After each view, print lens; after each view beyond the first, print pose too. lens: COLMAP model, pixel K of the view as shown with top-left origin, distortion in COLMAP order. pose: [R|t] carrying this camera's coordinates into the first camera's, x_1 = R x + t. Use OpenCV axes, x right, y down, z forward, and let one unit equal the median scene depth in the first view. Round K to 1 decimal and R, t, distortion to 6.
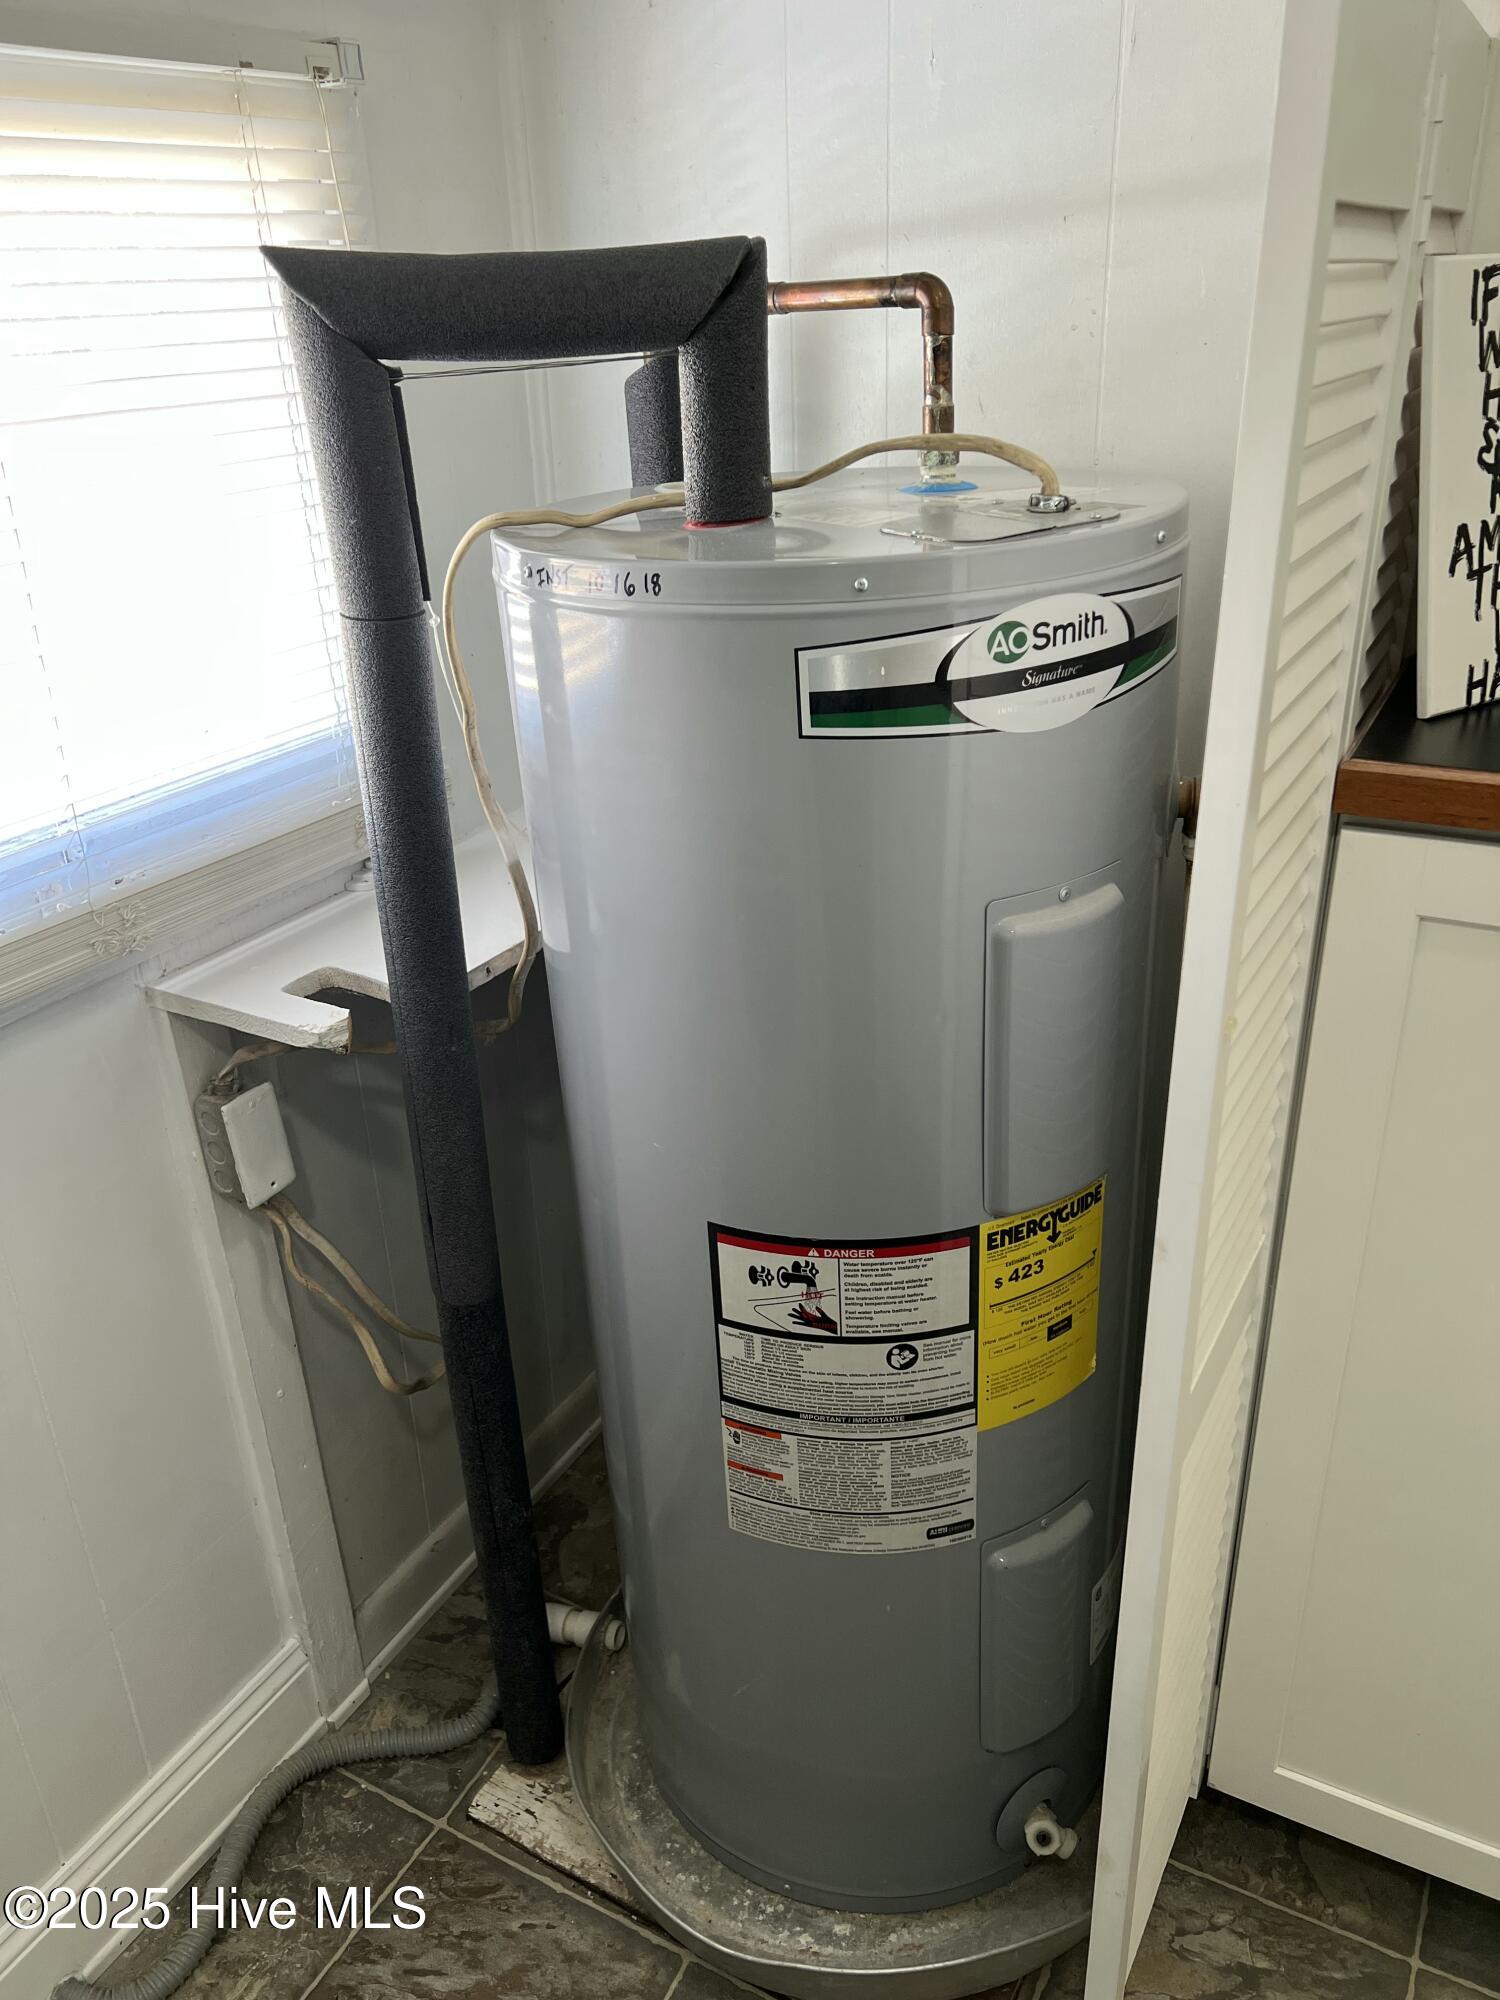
lens RADIAL K [[1499.8, 0, 754.6], [0, 1499.8, 1003.4], [0, 0, 1]] dist [0.025919, -0.029269]
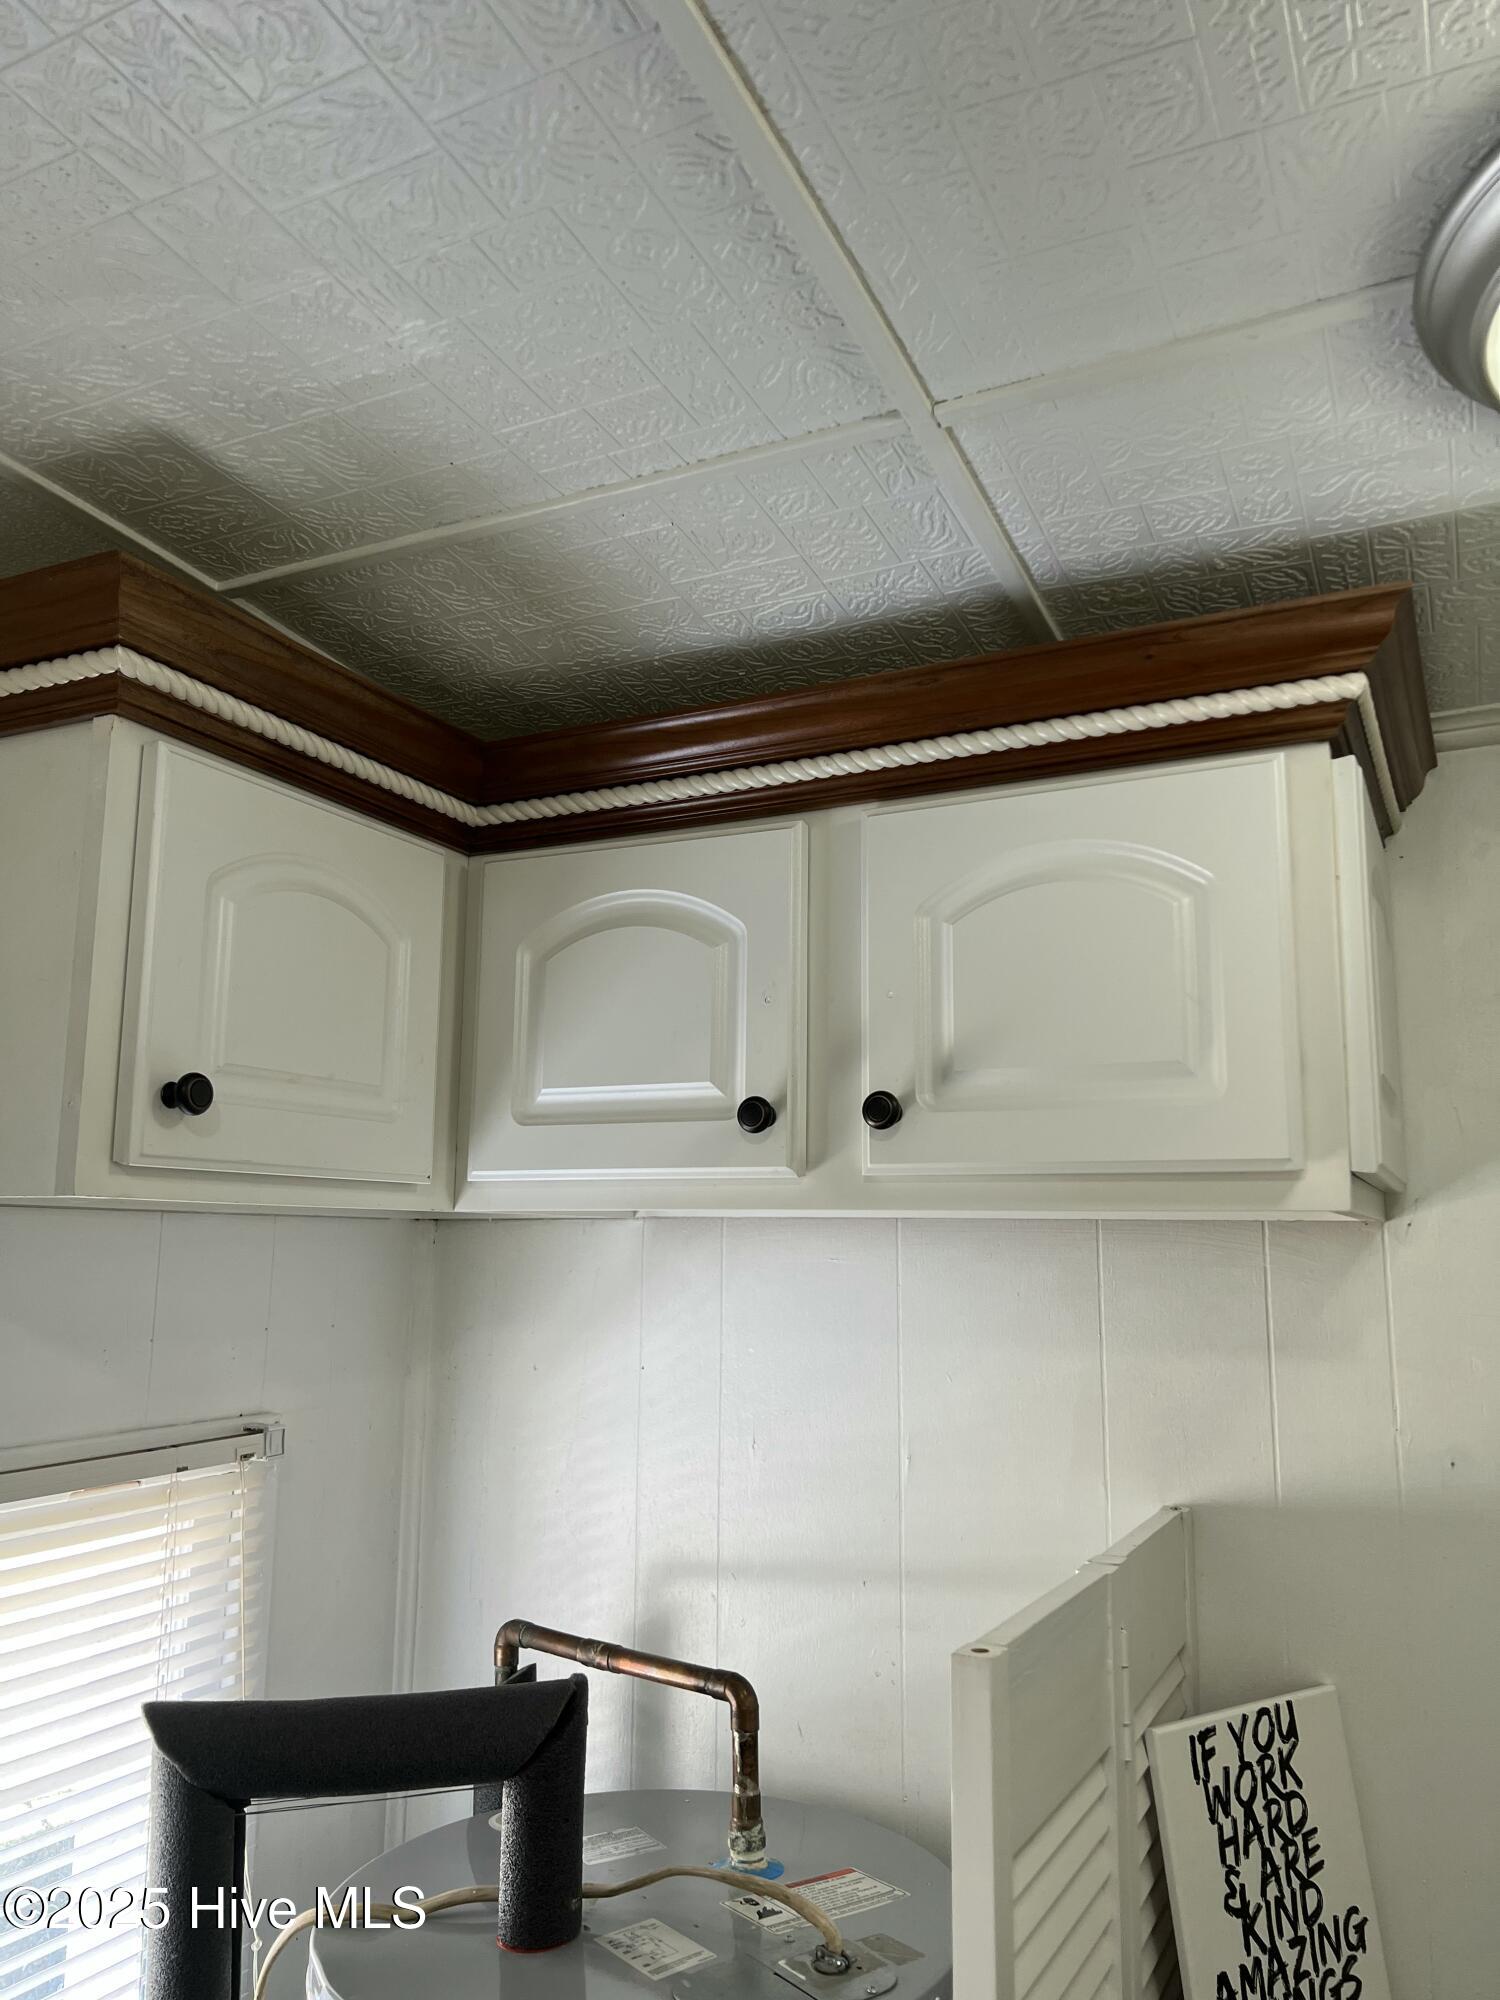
lens RADIAL K [[1499.8, 0, 743.0], [0, 1499.8, 999.0], [0, 0, 1]] dist [0.025919, -0.029269]
pose [[0.998347, 0.047542, 0.032291, 0.062045], [-0.020655, 0.821132, -0.570364, -0.267255], [-0.053632, 0.568754, 0.820757, -0.256316]]
